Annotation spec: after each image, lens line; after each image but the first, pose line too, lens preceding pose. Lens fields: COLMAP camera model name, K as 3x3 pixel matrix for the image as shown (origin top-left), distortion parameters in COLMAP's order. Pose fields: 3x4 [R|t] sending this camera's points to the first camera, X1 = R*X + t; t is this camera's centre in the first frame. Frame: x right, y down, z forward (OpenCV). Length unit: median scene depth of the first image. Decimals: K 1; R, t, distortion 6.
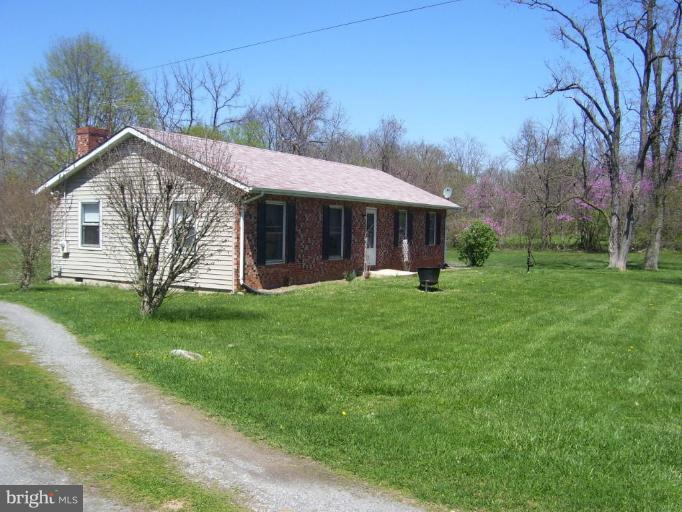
lens RADIAL K [[682.9, 0, 343.8], [0, 682.9, 258.6], [0, 0, 1]] dist [-0.182489, 0.160246]
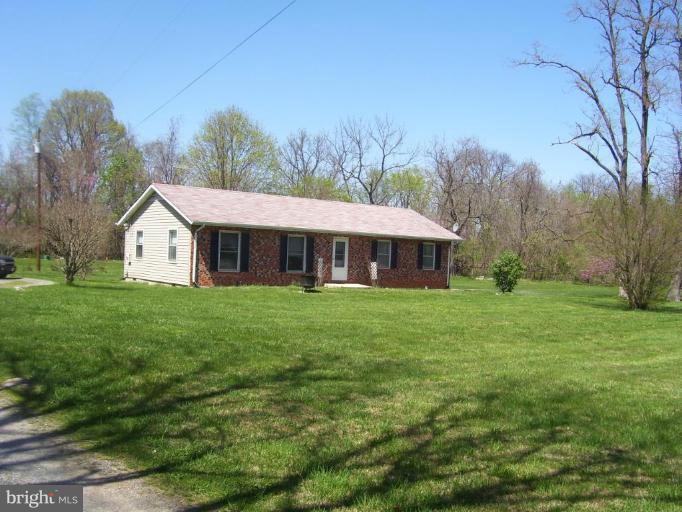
lens RADIAL K [[682.9, 0, 343.8], [0, 682.9, 258.6], [0, 0, 1]] dist [-0.182489, 0.160246]
pose [[0.922519, 0.019832, -0.385442, 0.503823], [-0.041787, 0.997941, -0.048666, 0.029210], [0.383683, 0.061002, 0.921448, -0.212091]]
